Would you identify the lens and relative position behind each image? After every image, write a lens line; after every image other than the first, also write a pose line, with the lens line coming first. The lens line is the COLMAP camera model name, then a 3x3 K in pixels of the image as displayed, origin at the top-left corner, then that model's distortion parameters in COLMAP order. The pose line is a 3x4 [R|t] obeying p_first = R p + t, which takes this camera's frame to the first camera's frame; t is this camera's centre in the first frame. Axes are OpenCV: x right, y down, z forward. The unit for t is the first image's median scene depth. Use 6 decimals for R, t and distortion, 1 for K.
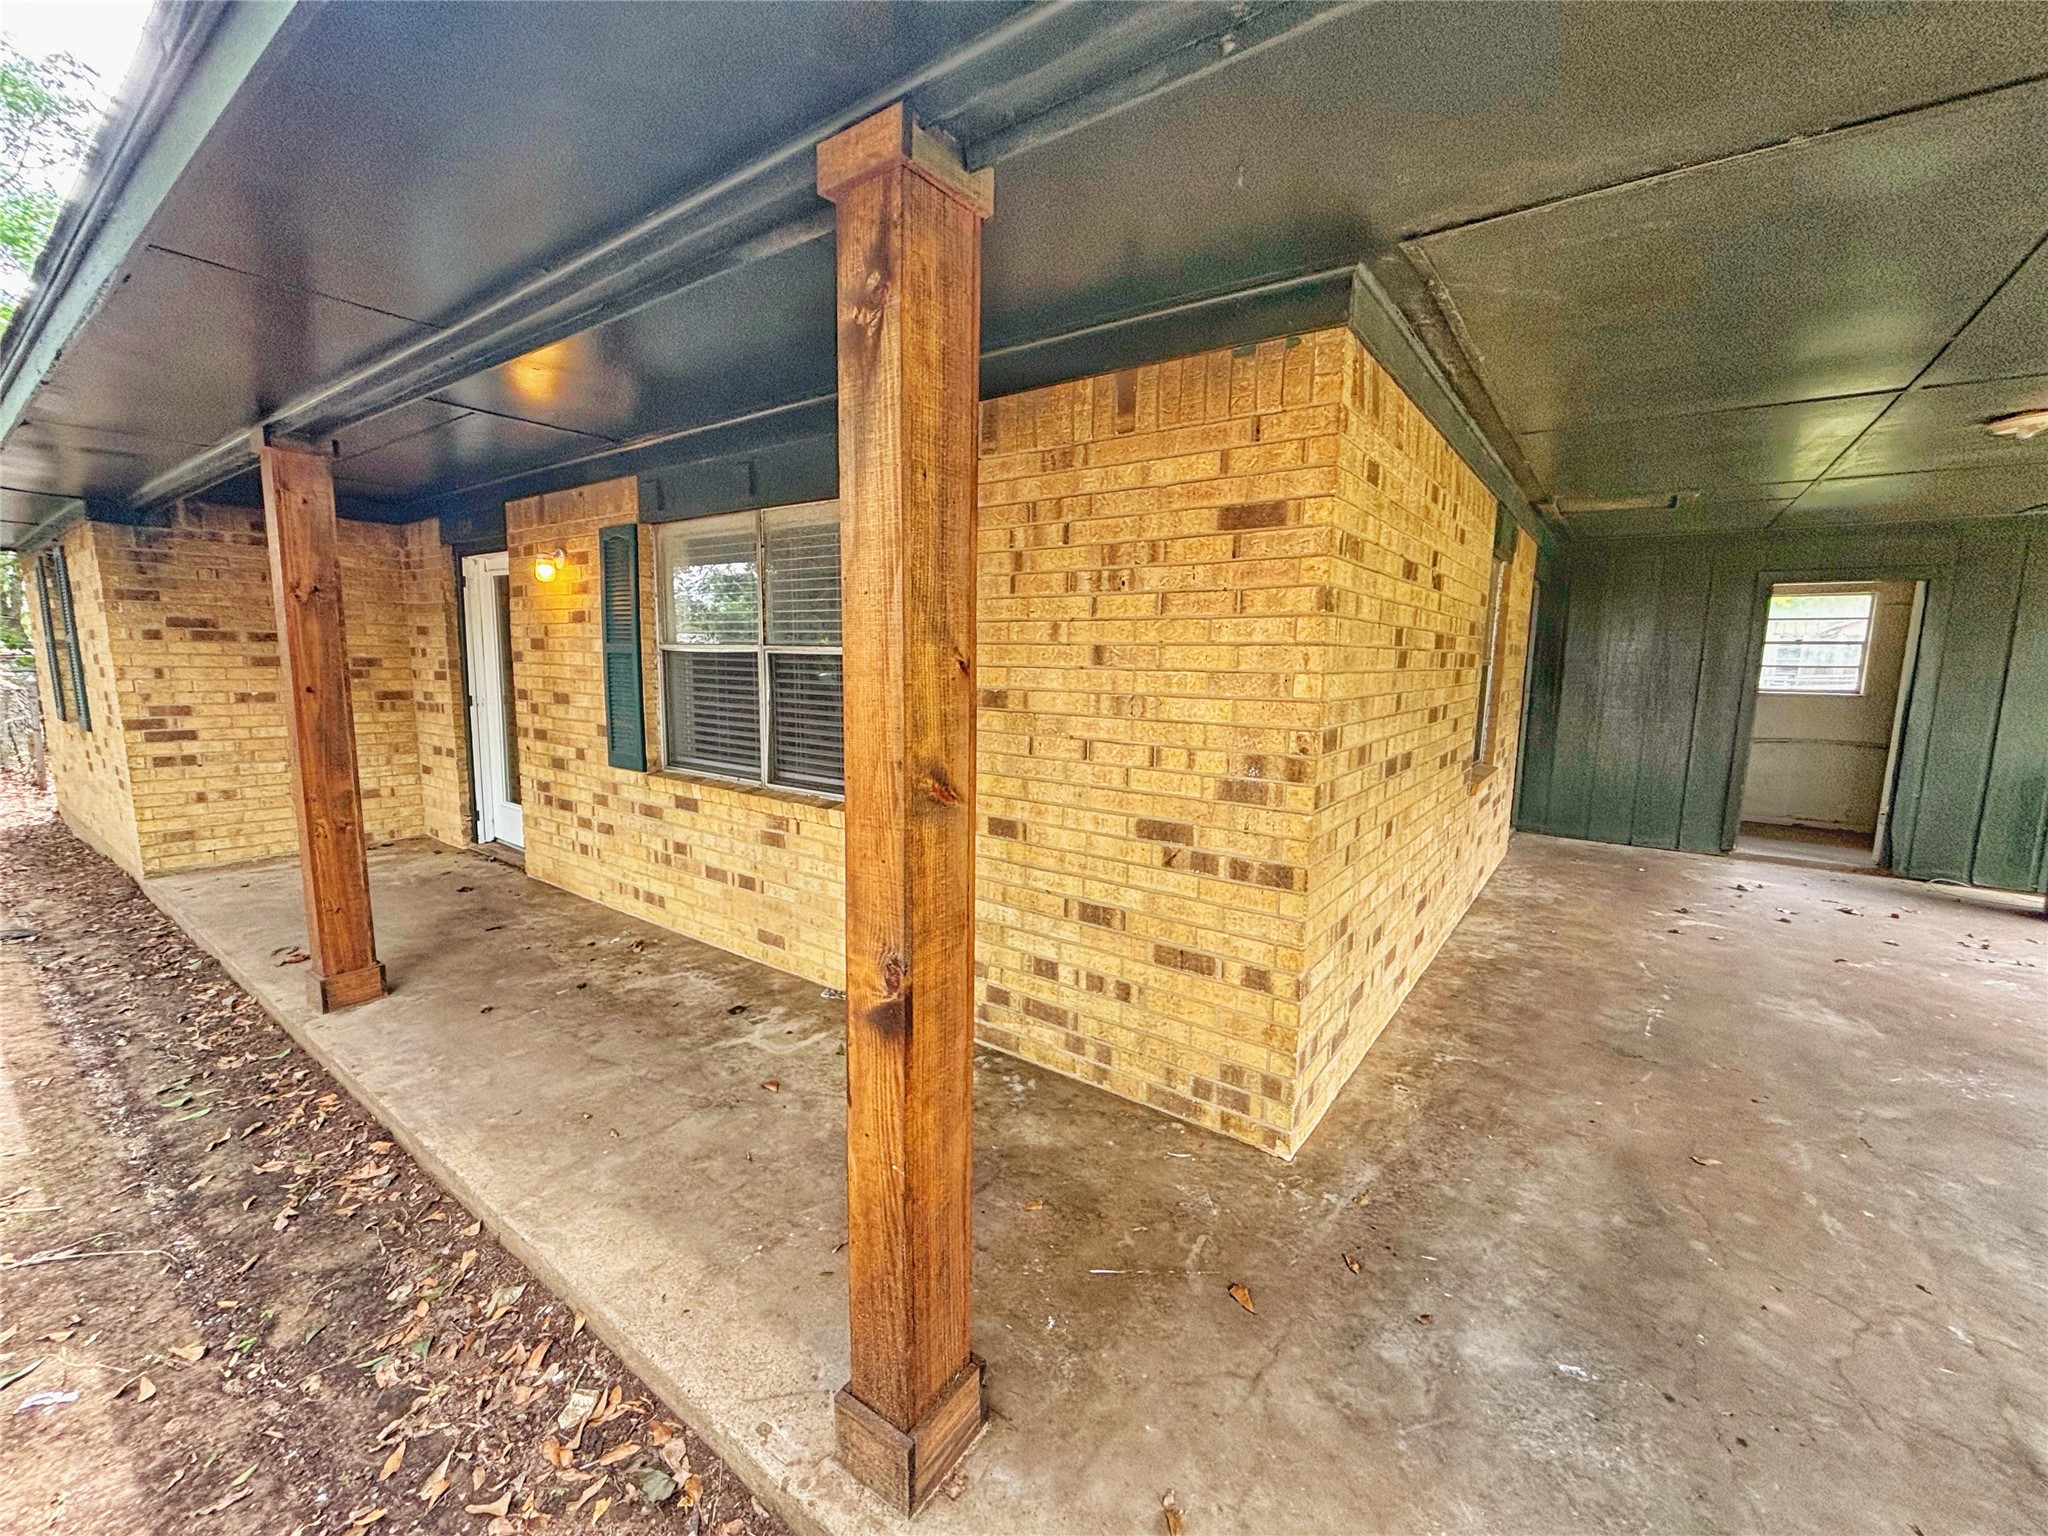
lens RADIAL K [[833.8, 0, 1024.1], [0, 833.8, 770.3], [0, 0, 1]] dist [-0.000854, 0.001140]
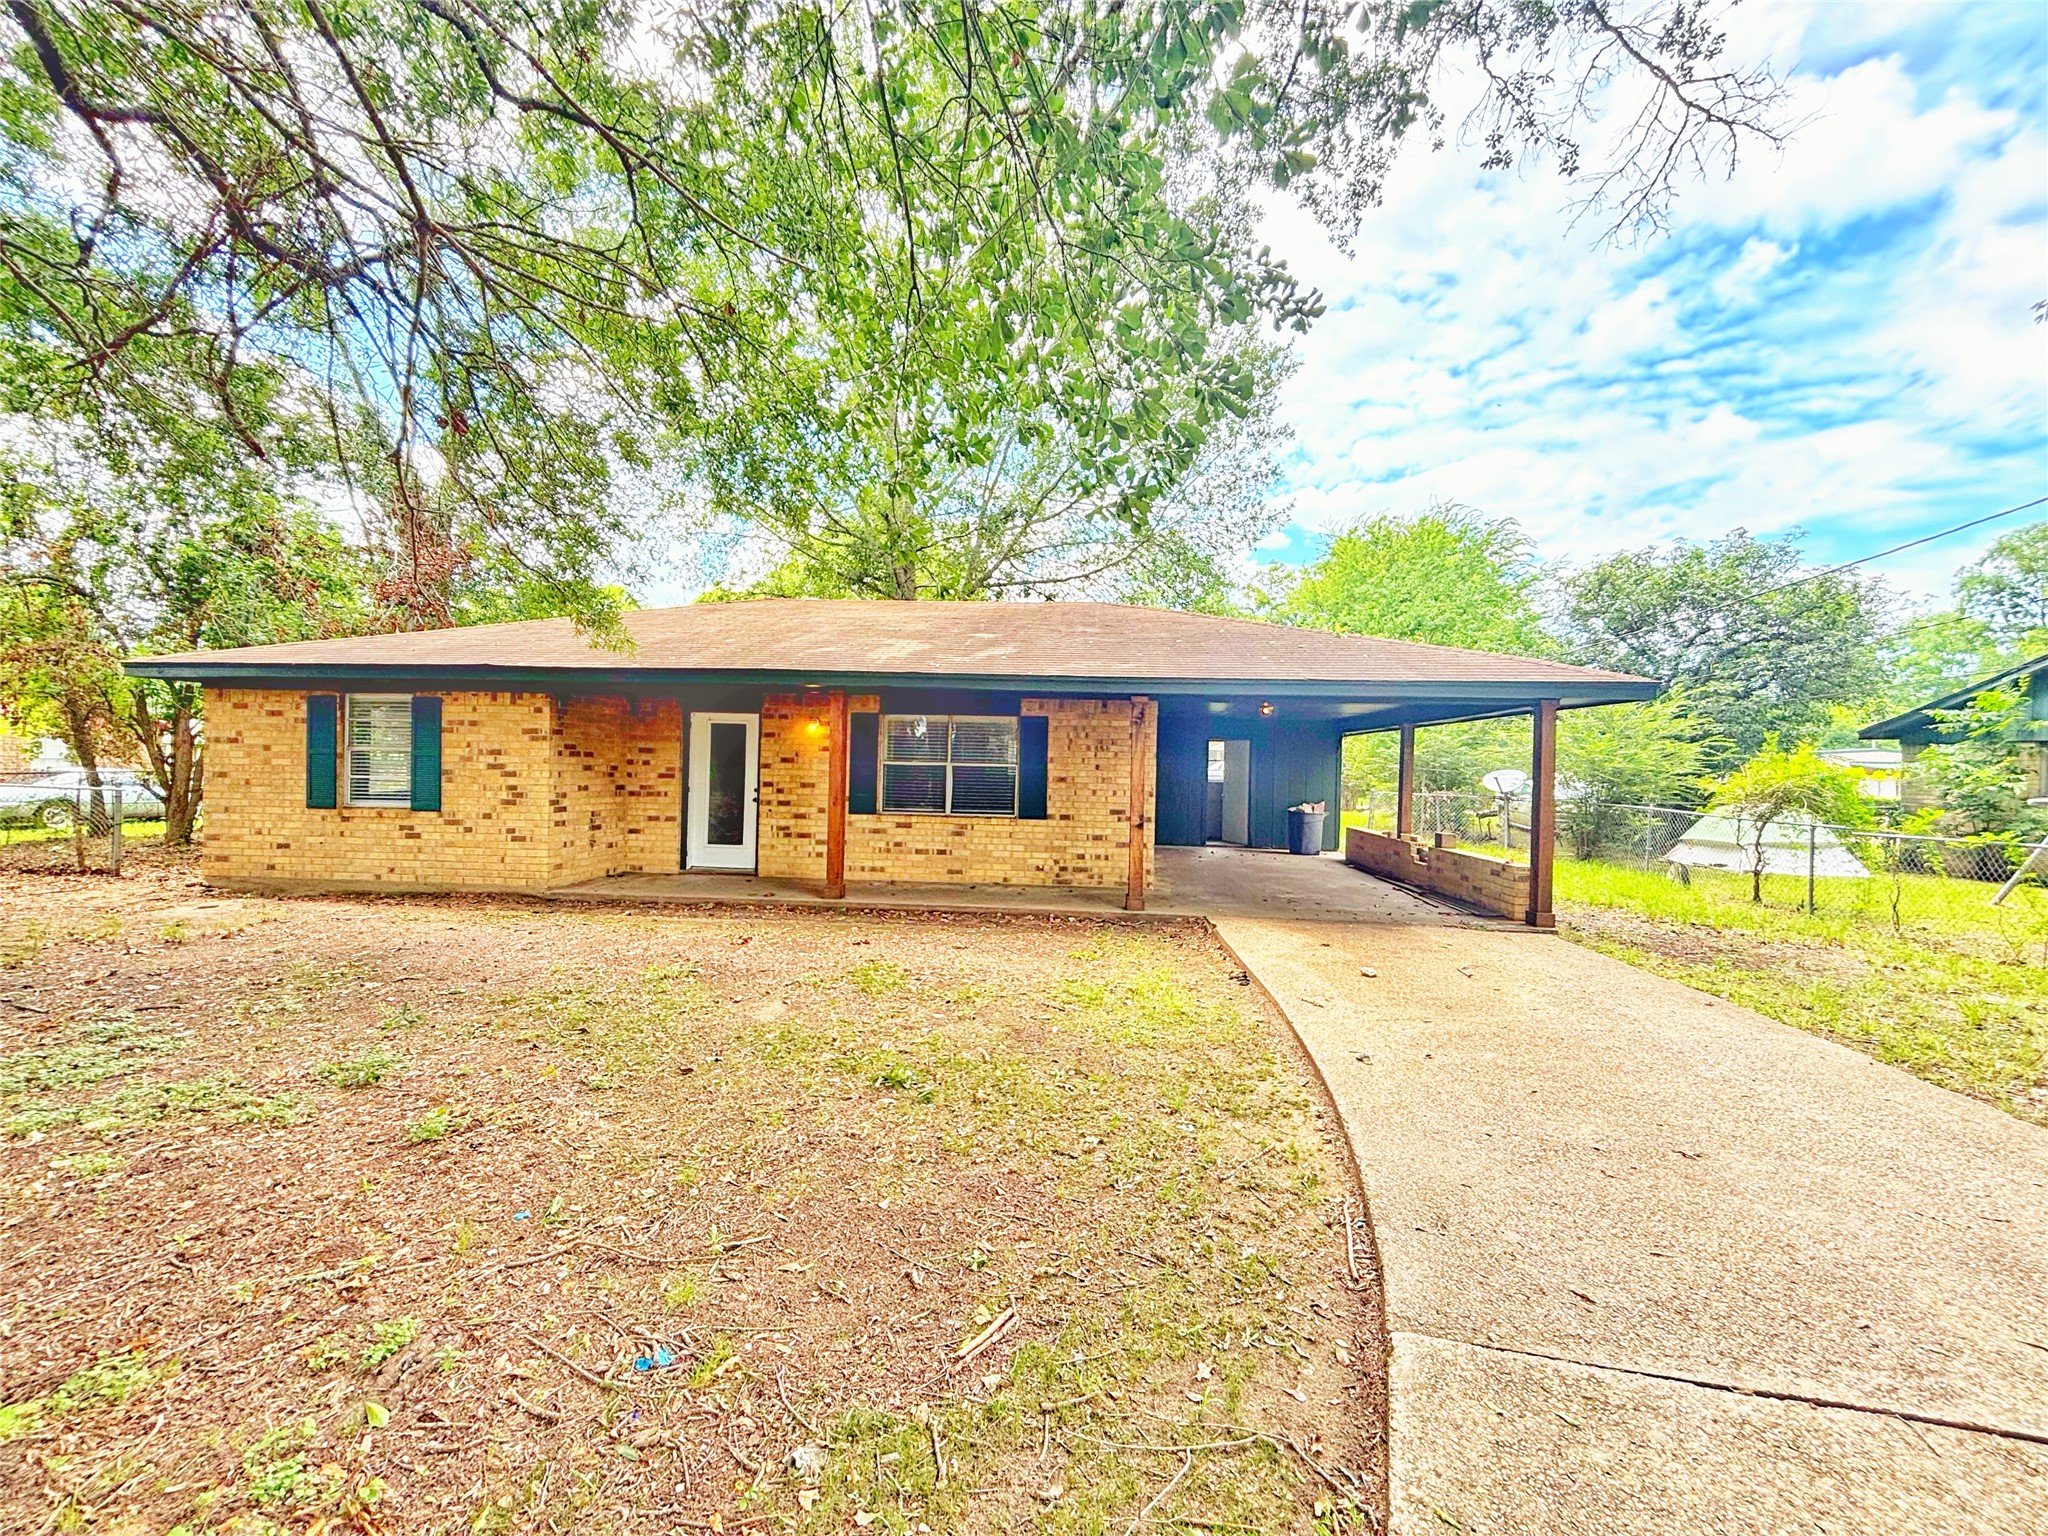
lens RADIAL K [[833.8, 0, 1018.5], [0, 833.8, 768.3], [0, 0, 1]] dist [-0.000854, 0.001140]
pose [[0.856928, 0.001127, 0.515435, -1.321392], [0.064669, 0.991861, -0.109683, 0.157538], [-0.511363, 0.127323, 0.849880, -1.240937]]
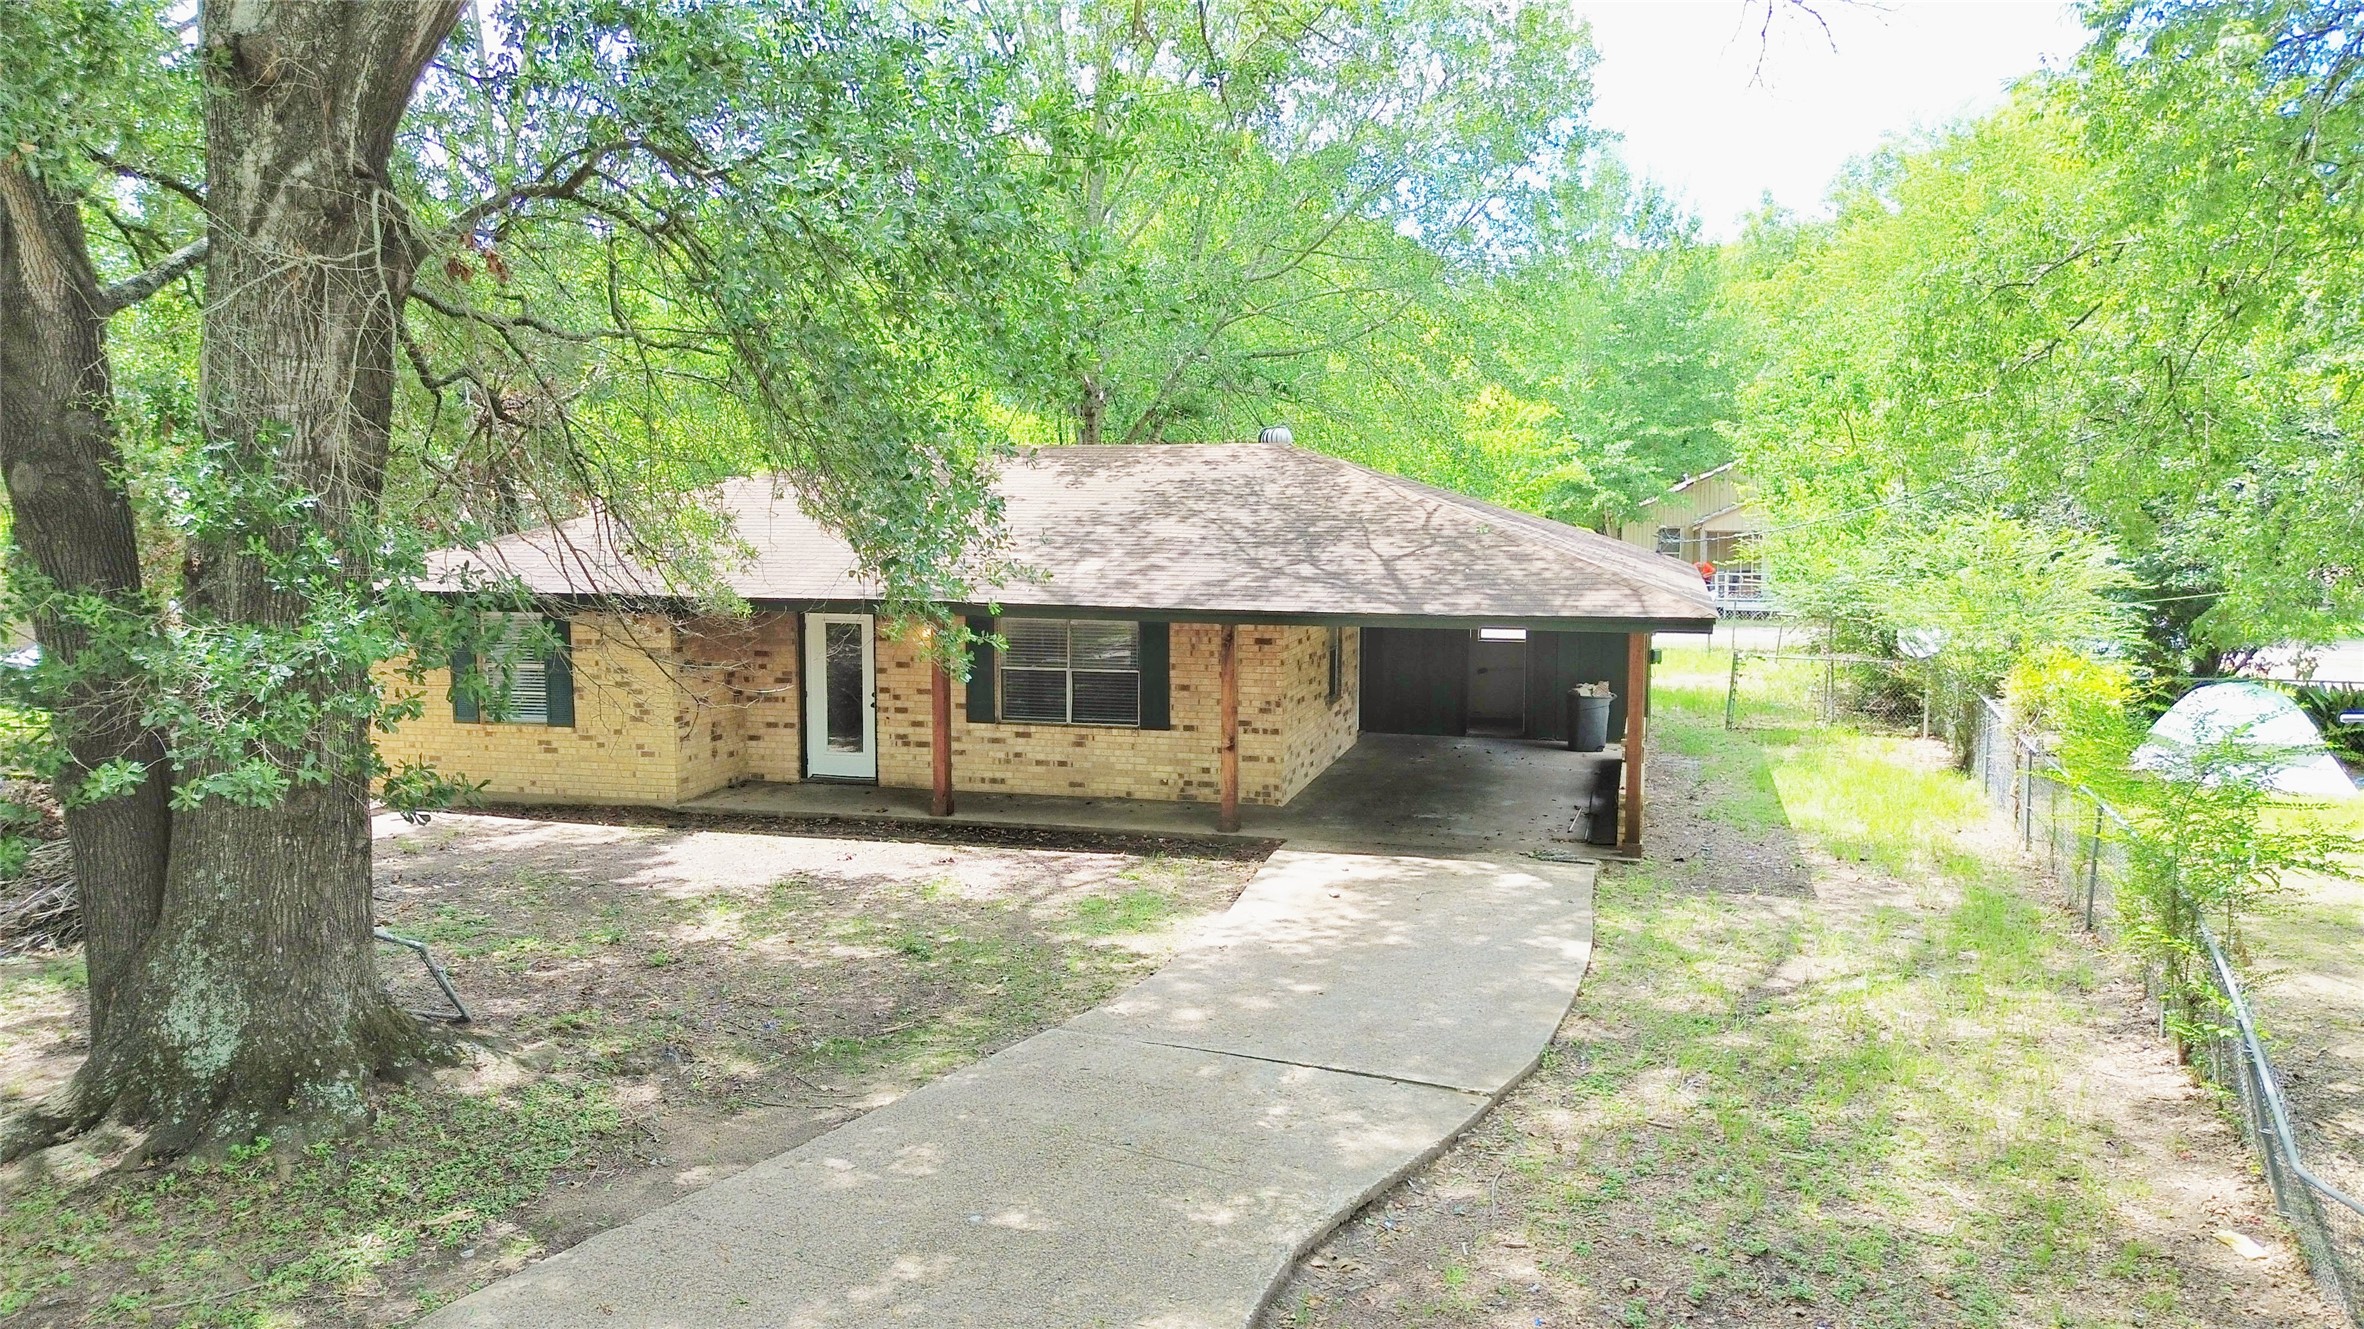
lens RADIAL K [[1667.1, 0, 1182.3], [0, 1667.1, 660.8], [0, 0, 1]] dist [0.049941, -0.032709]
pose [[0.935188, -0.053708, 0.350055, -1.528593], [0.066073, 0.997539, -0.023467, -0.026231], [-0.347933, 0.045075, 0.936435, -3.351355]]
